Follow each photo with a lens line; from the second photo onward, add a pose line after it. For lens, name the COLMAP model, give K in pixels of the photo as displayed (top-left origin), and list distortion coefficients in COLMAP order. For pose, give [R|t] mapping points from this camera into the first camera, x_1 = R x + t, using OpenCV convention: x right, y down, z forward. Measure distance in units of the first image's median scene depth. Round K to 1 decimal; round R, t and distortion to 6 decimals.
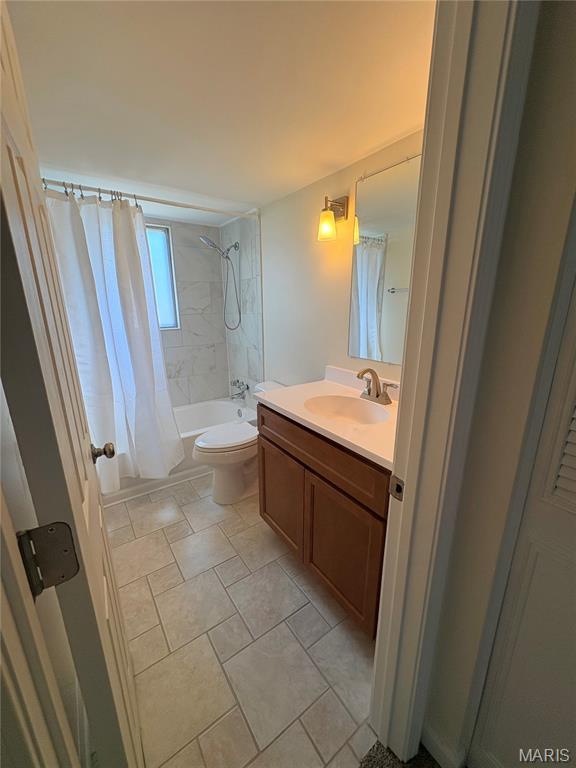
lens RADIAL K [[304.0, 0, 287.8], [0, 304.0, 385.5], [0, 0, 1]] dist [-0.000261, 0.000545]
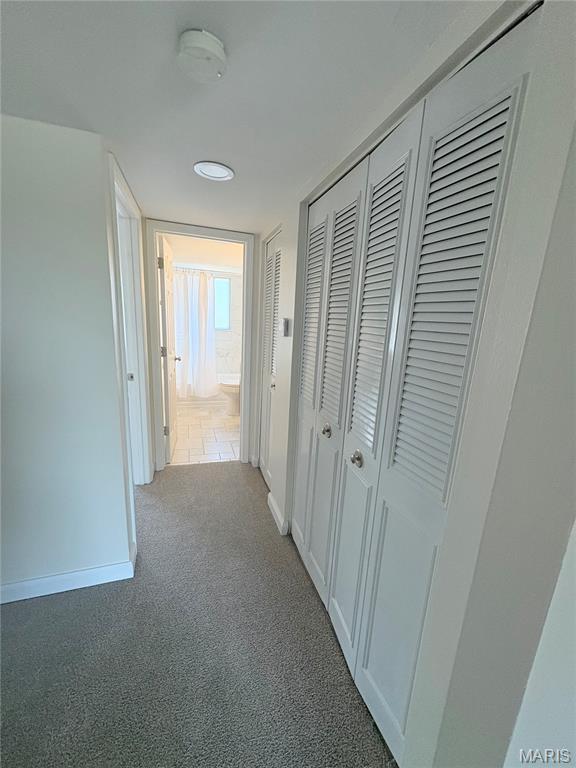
lens RADIAL K [[304.0, 0, 287.5], [0, 304.0, 384.4], [0, 0, 1]] dist [-0.000261, 0.000545]
pose [[0.956085, 0.110344, -0.271523, 0.729858], [-0.123671, 0.991794, -0.032415, 0.215655], [0.265719, 0.064571, 0.961886, -0.928267]]
